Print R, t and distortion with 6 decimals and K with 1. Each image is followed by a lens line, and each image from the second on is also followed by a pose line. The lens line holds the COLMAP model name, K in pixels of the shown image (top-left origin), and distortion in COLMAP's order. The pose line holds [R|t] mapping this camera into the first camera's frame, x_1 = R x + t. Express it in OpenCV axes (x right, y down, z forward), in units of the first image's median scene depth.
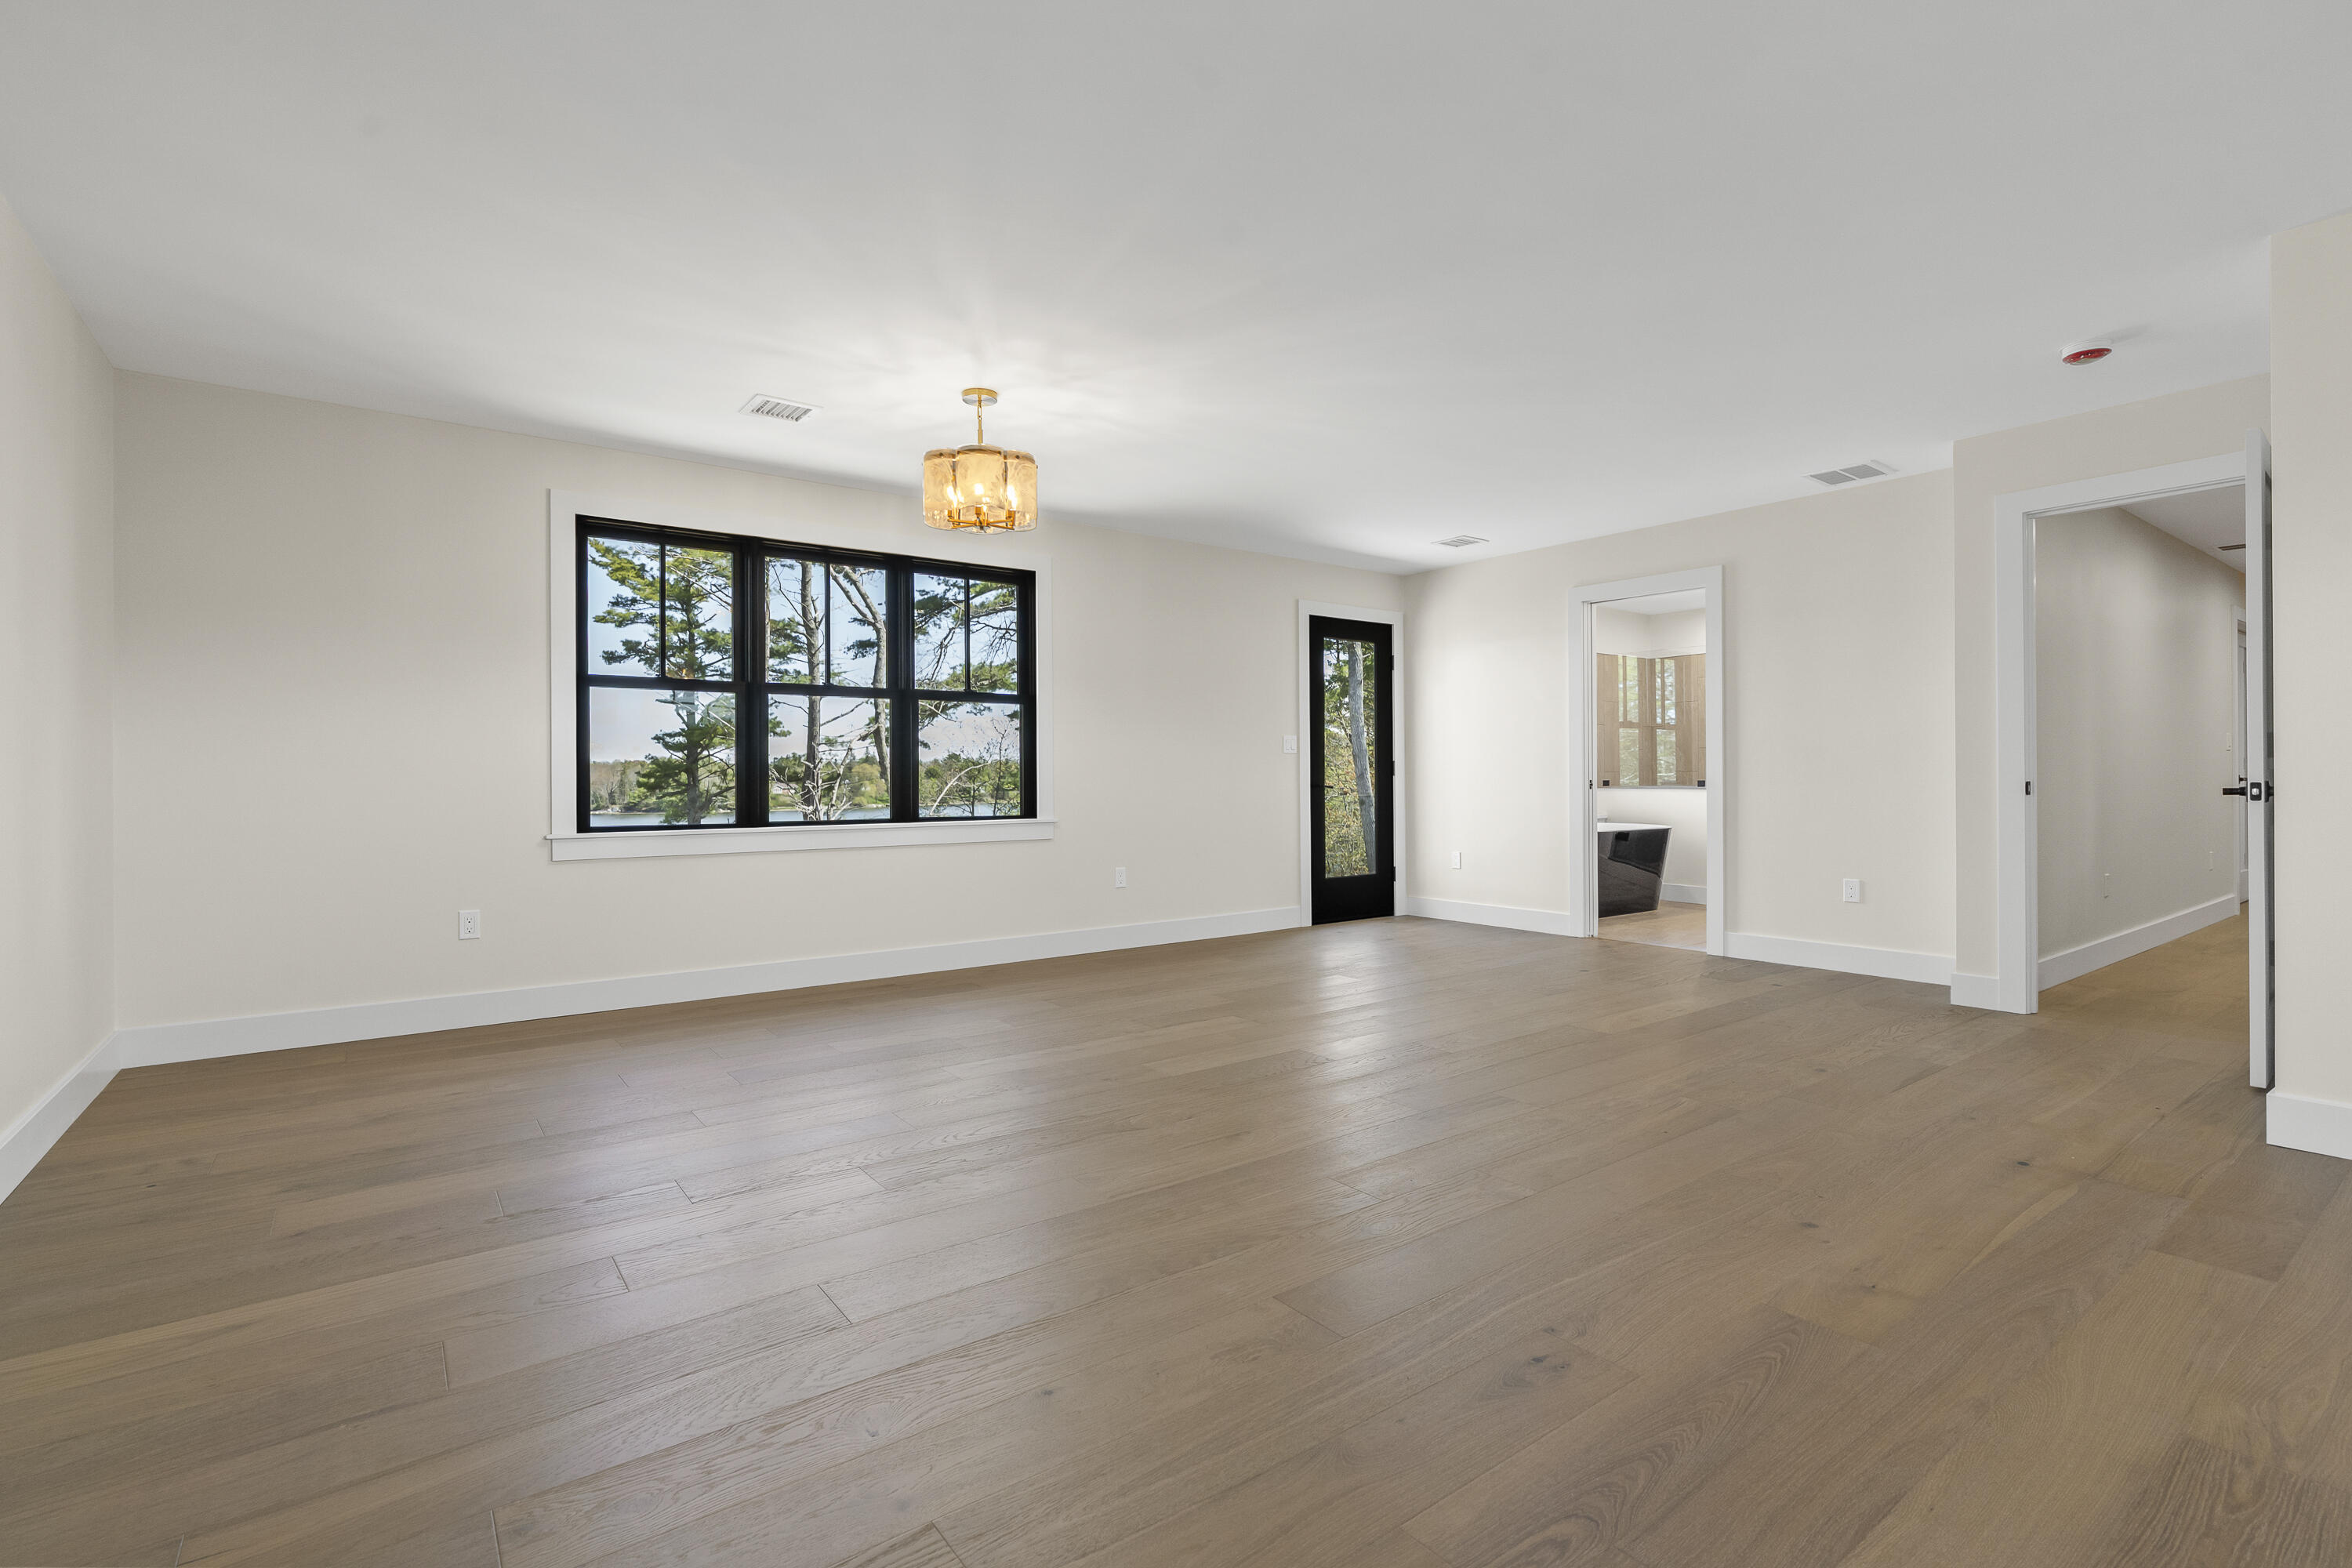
lens RADIAL K [[1076.2, 0, 1181.6], [0, 1076.2, 782.5], [0, 0, 1]] dist [-0.003410, 0.002729]
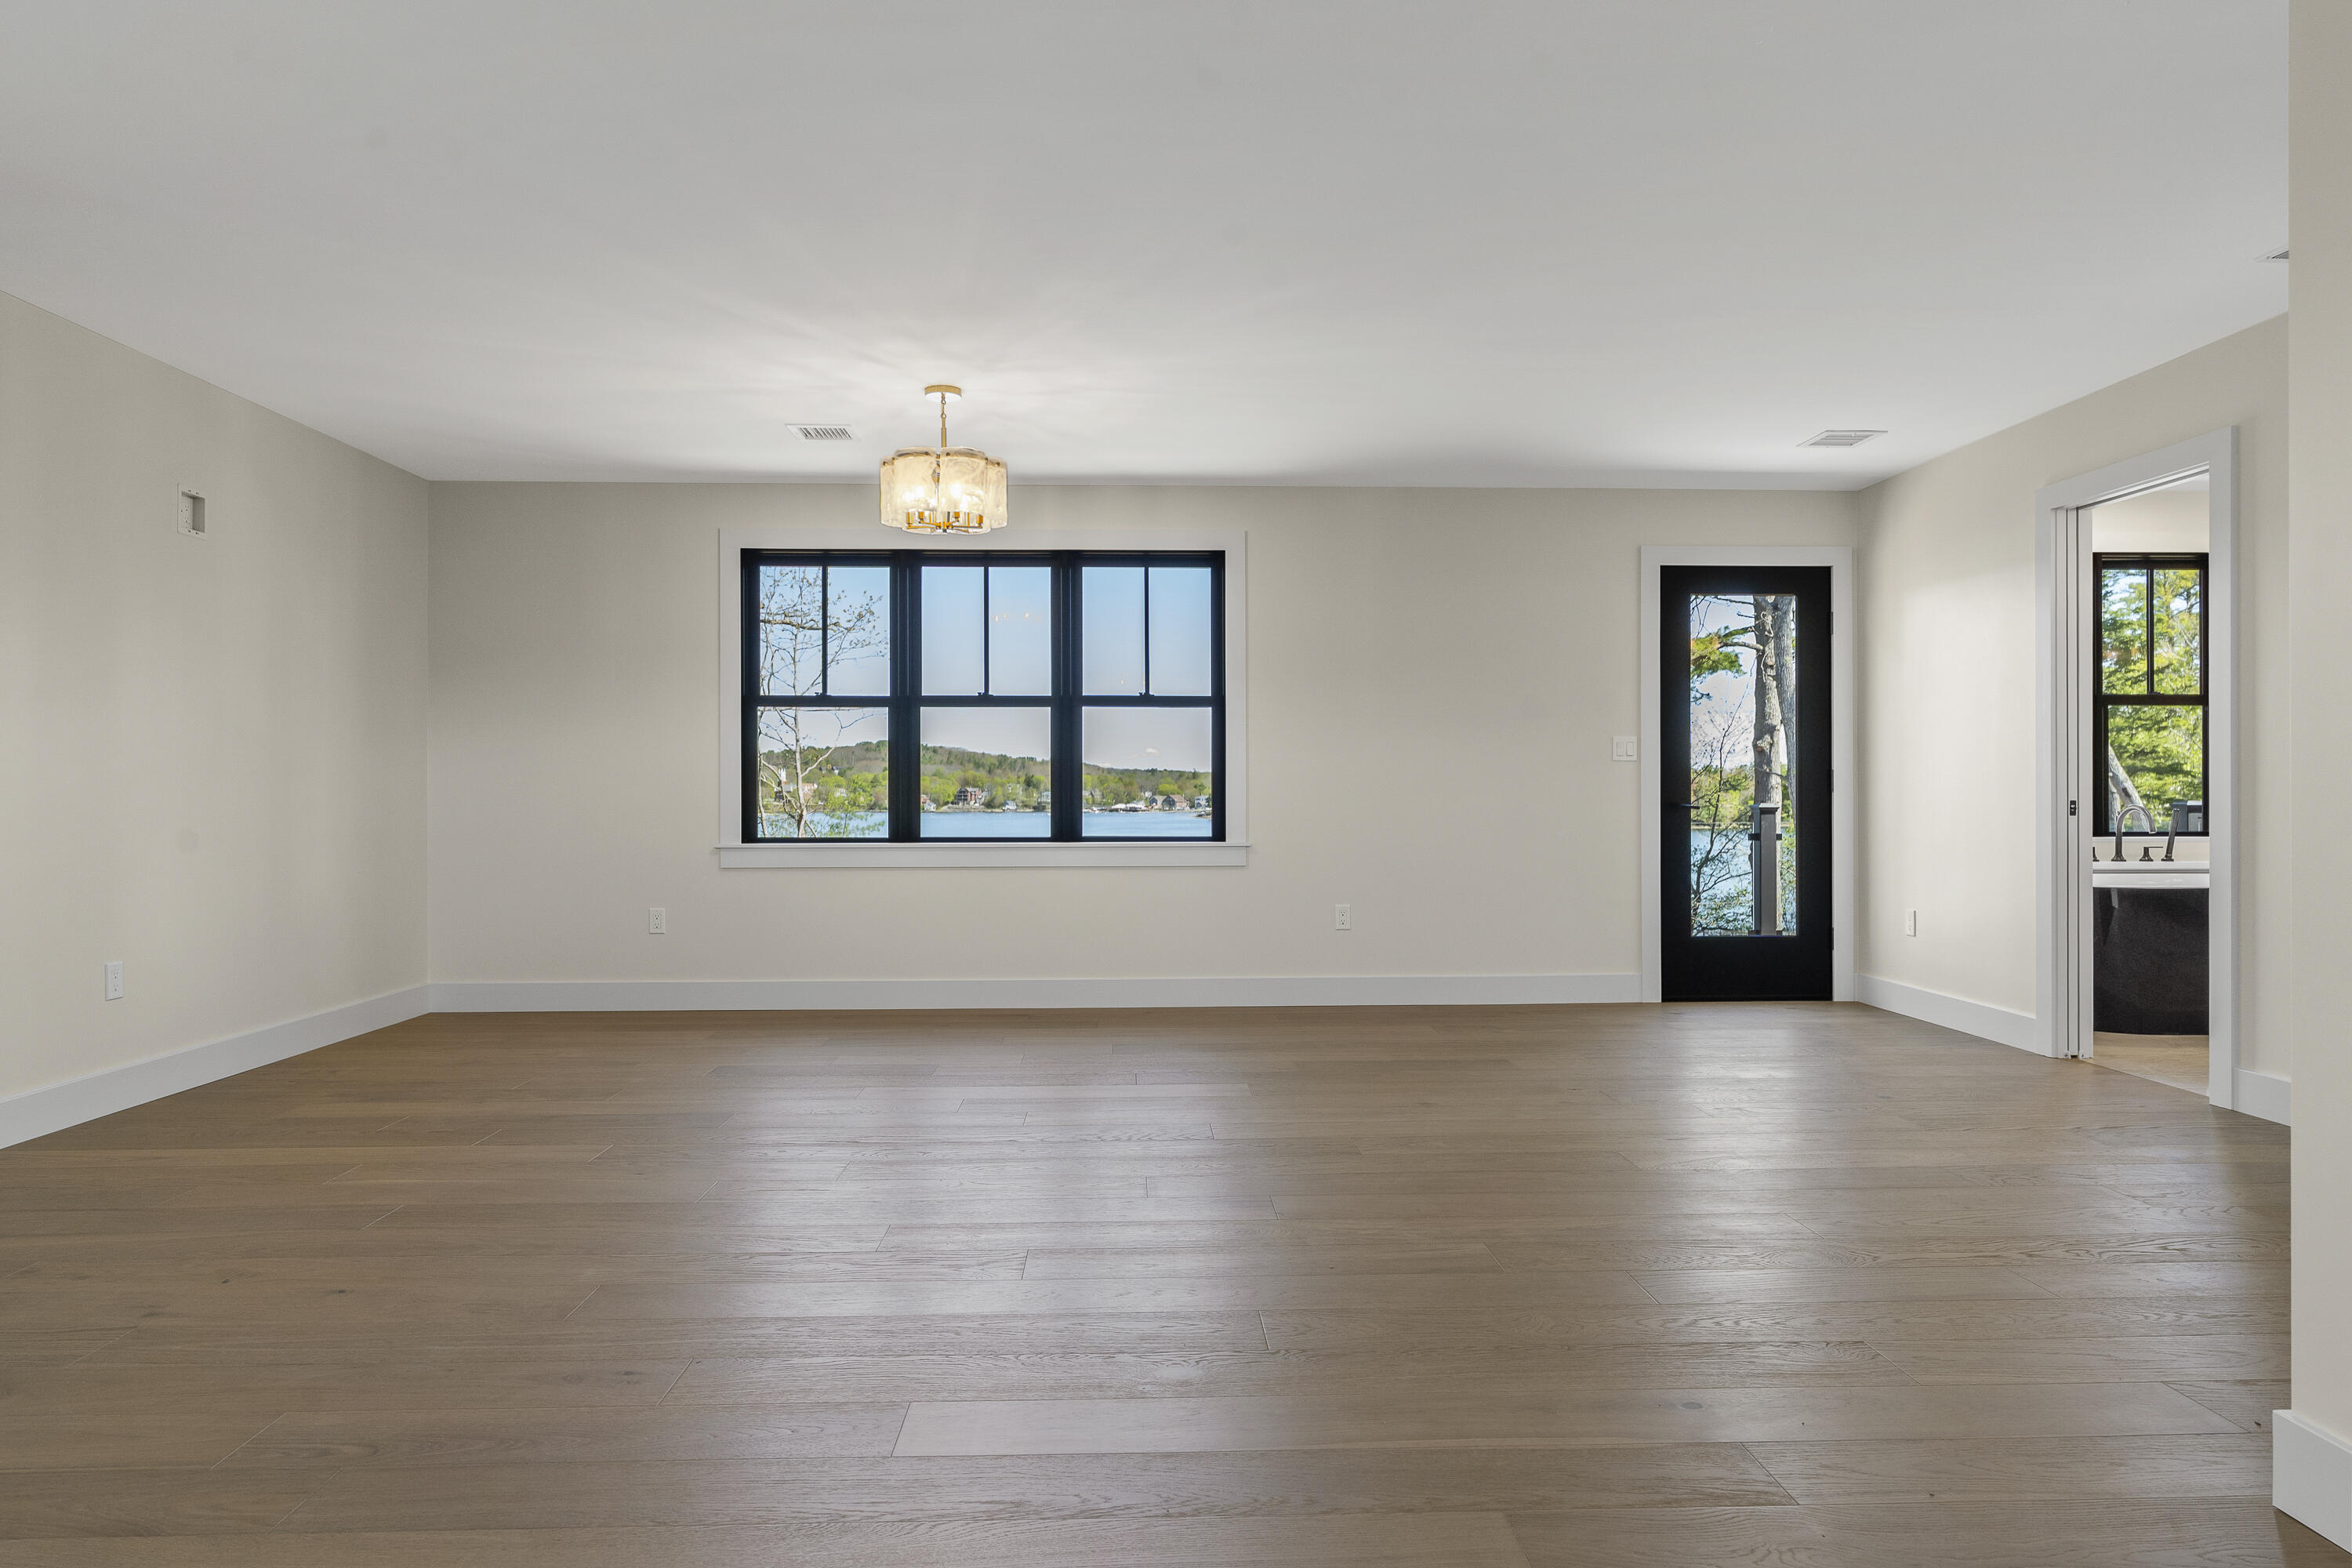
lens RADIAL K [[1411.9, 0, 1191.1], [0, 1411.9, 792.8], [0, 0, 1]] dist [0.002531, 0.002346]
pose [[0.822513, 0.003486, -0.568735, 0.471847], [-0.005406, 0.999984, -0.001690, -0.002828], [0.568720, 0.004465, 0.822519, 0.065535]]
